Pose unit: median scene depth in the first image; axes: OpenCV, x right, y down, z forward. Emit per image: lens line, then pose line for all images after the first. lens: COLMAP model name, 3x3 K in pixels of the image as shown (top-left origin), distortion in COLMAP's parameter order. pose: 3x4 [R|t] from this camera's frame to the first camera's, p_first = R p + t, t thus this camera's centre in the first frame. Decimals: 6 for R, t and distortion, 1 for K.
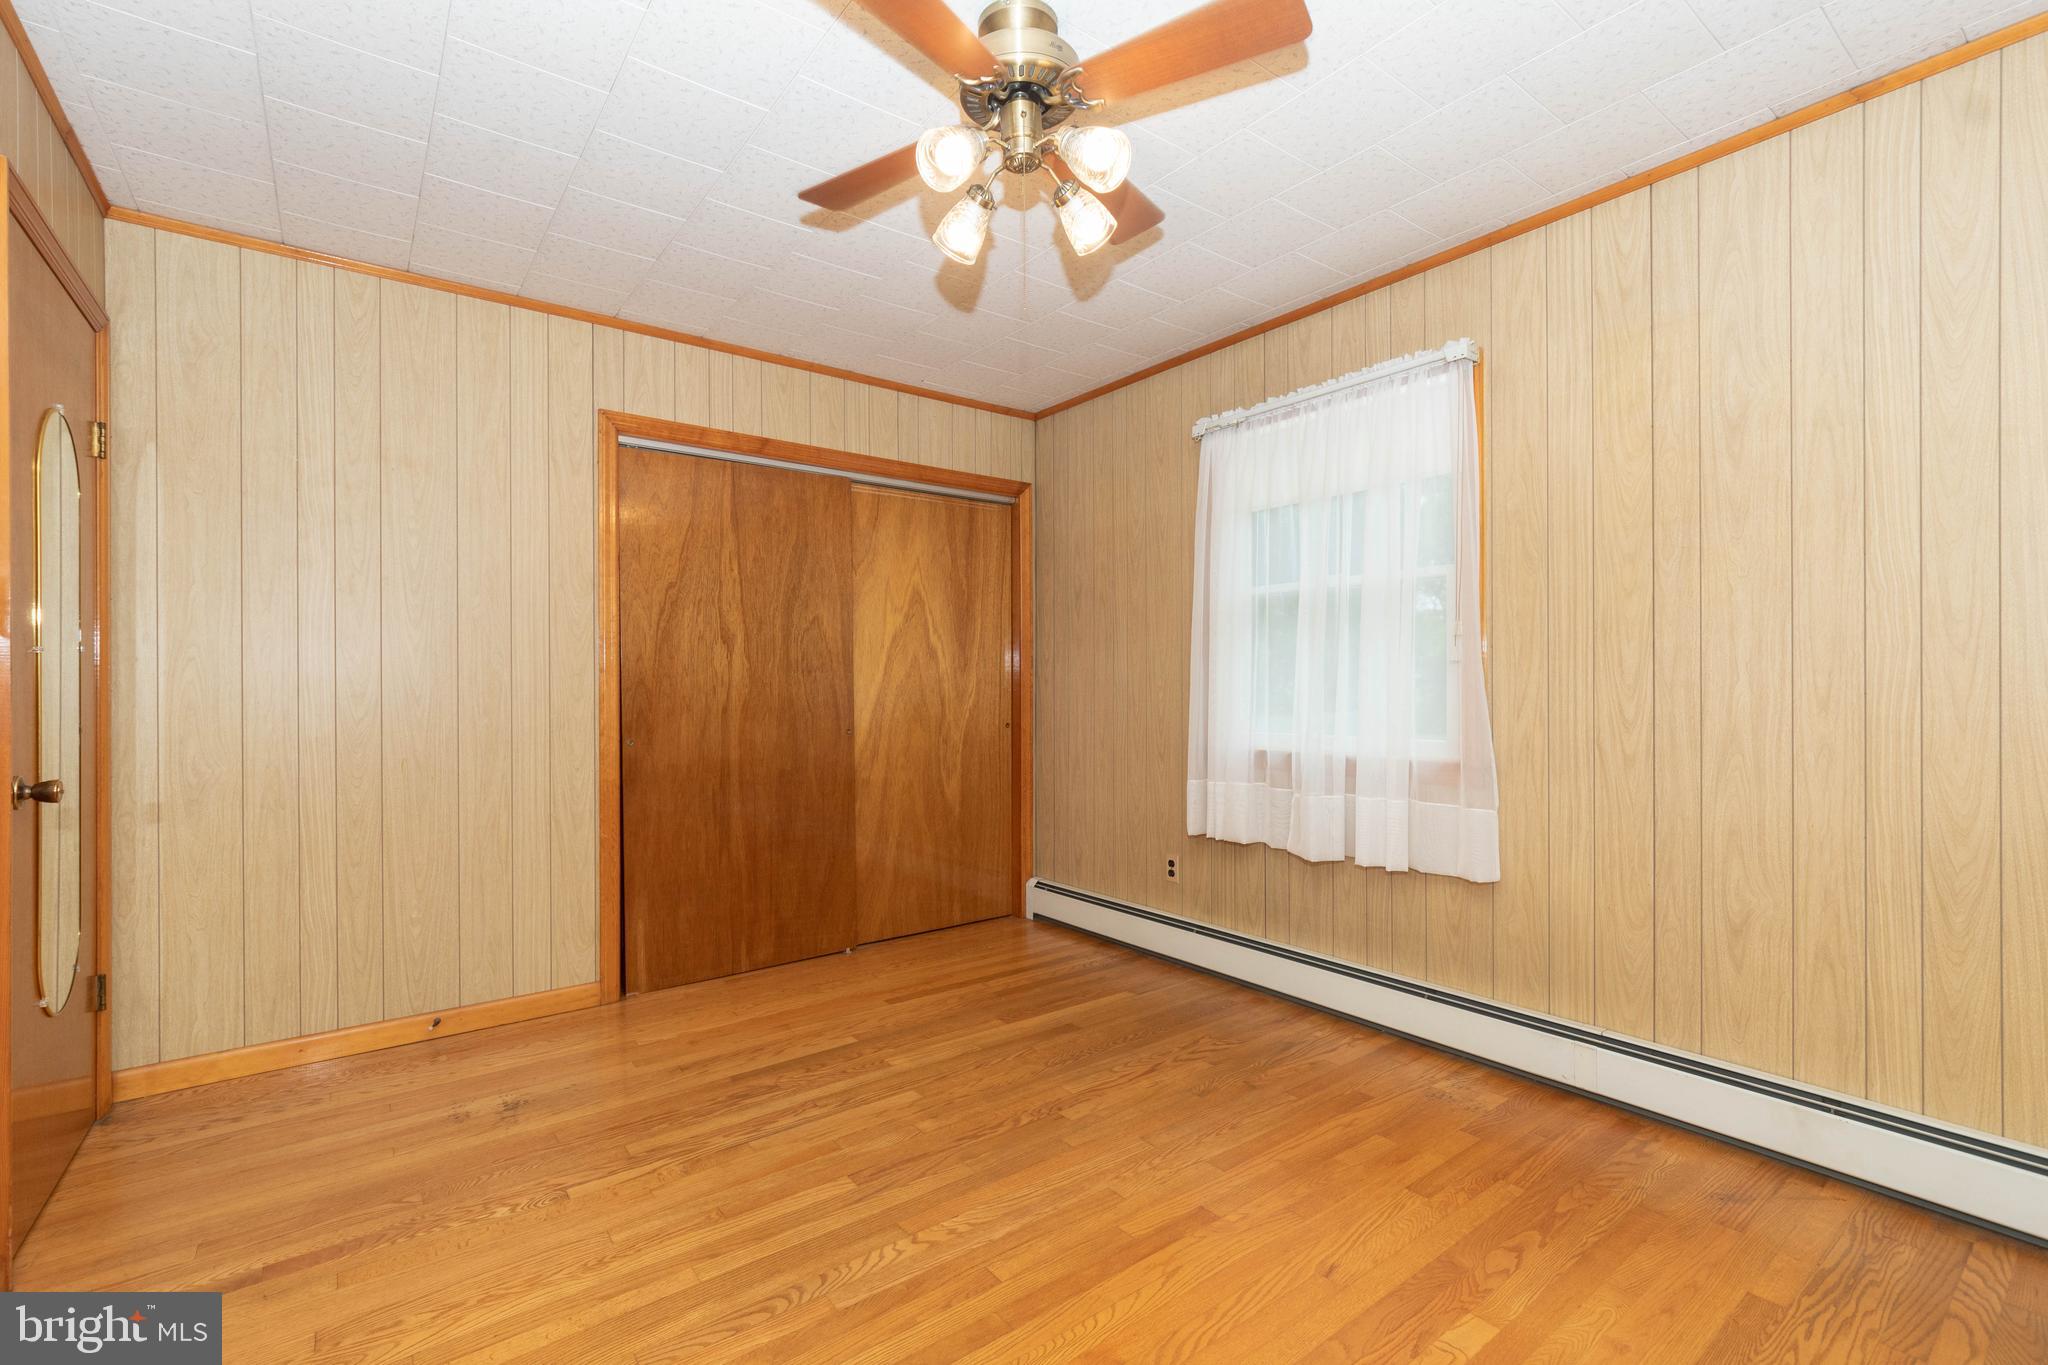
lens RADIAL K [[893.6, 0, 1026.5], [0, 893.6, 681.6], [0, 0, 1]] dist [0.001325, -0.000573]
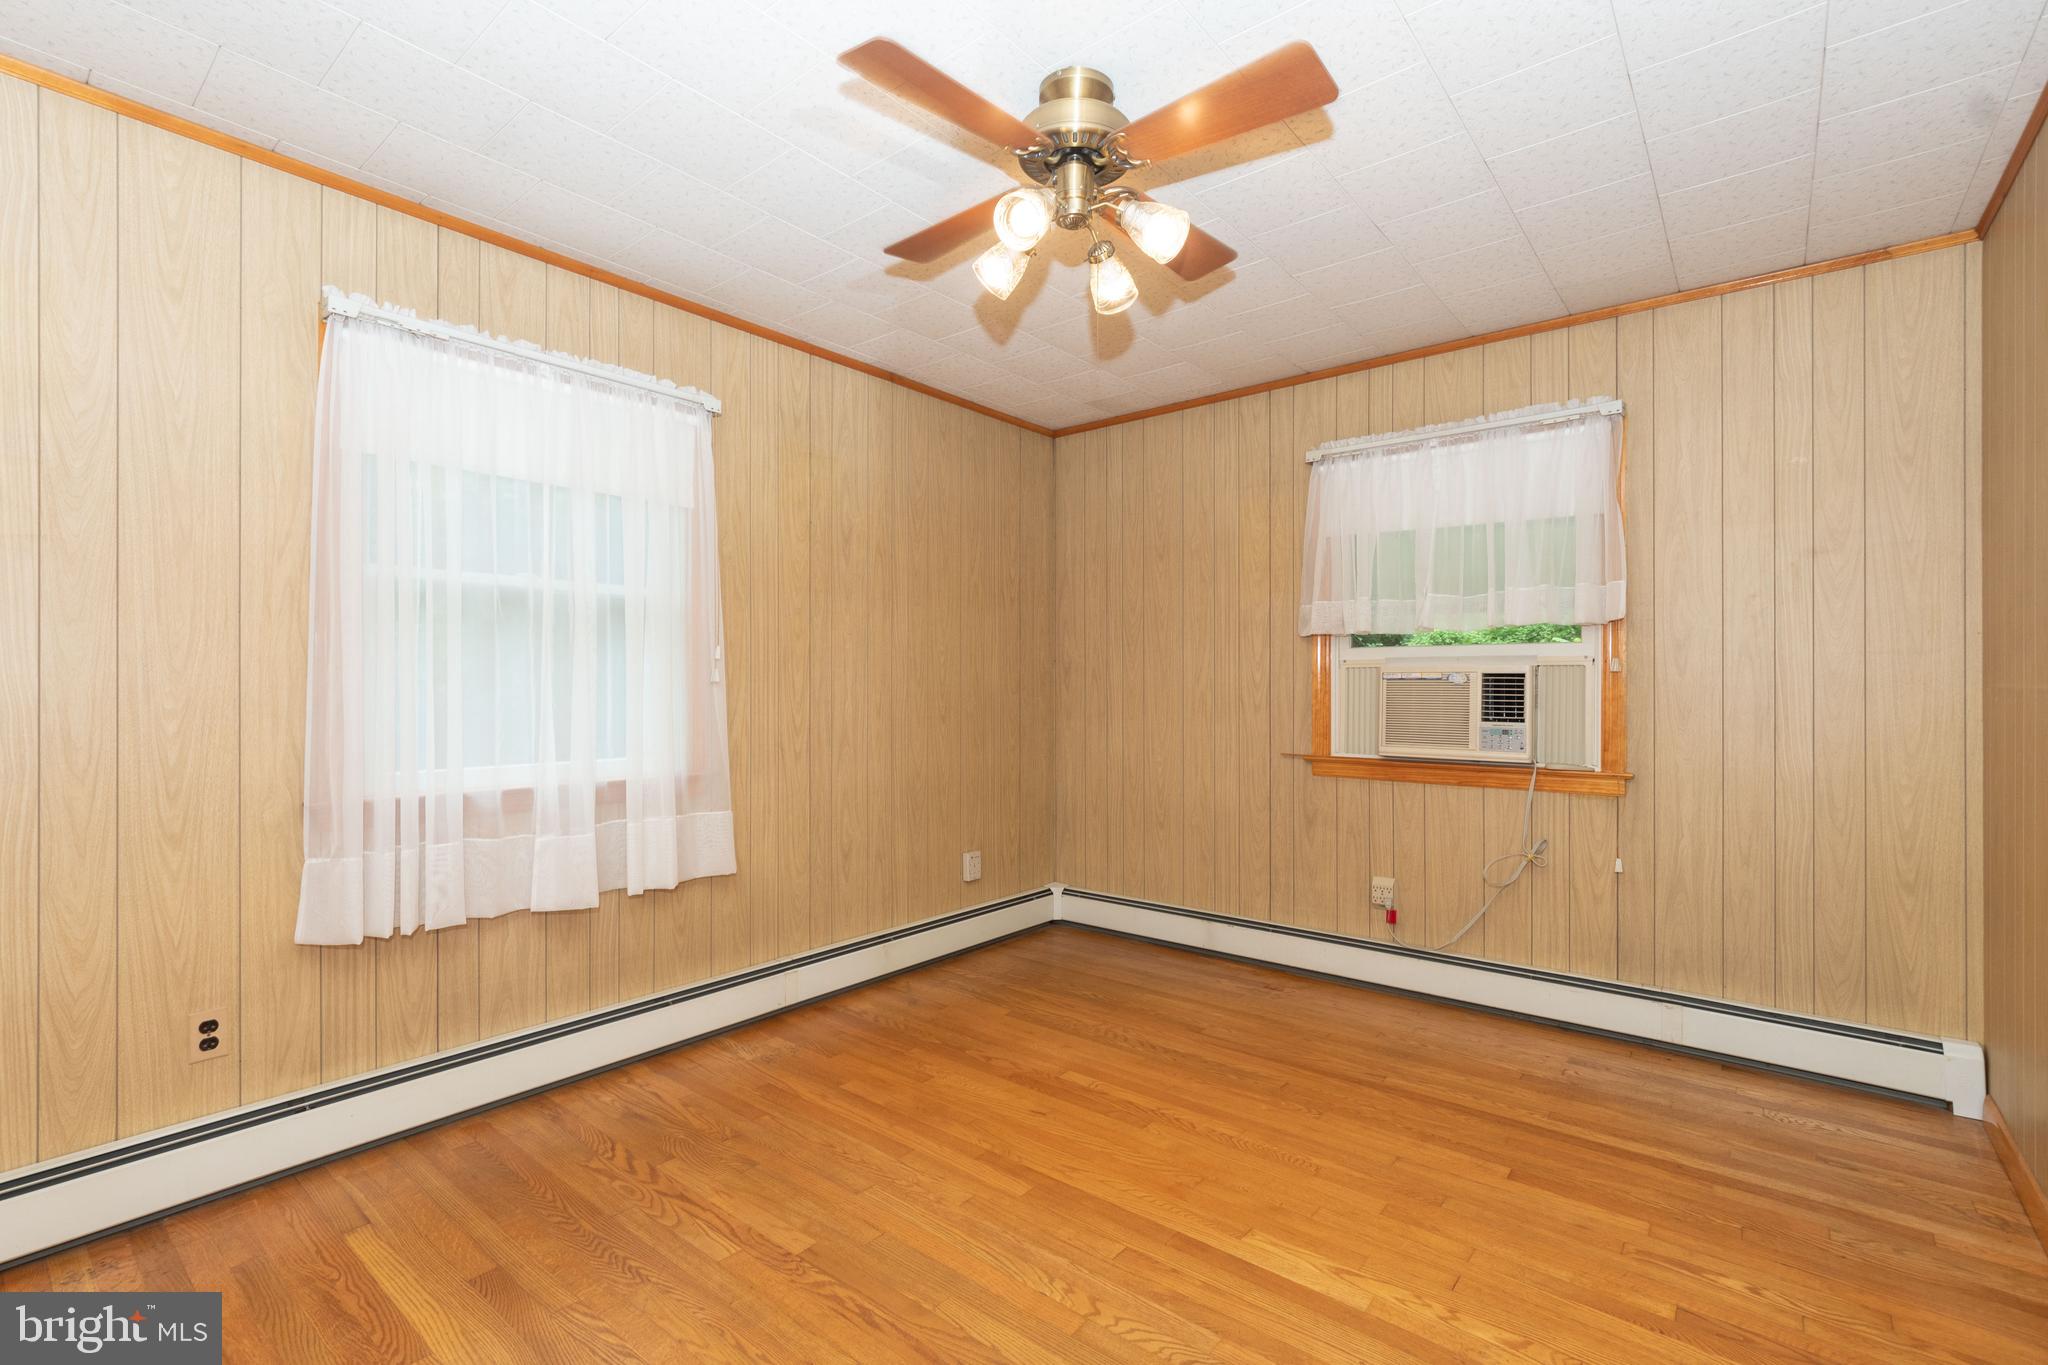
lens RADIAL K [[893.6, 0, 1020.6], [0, 893.6, 685.5], [0, 0, 1]] dist [0.001325, -0.000573]
pose [[-0.215101, 0.004379, 0.976582, -0.689896], [-0.005834, 0.999966, -0.005769, -0.014615], [-0.976574, -0.006939, -0.215068, 0.867346]]
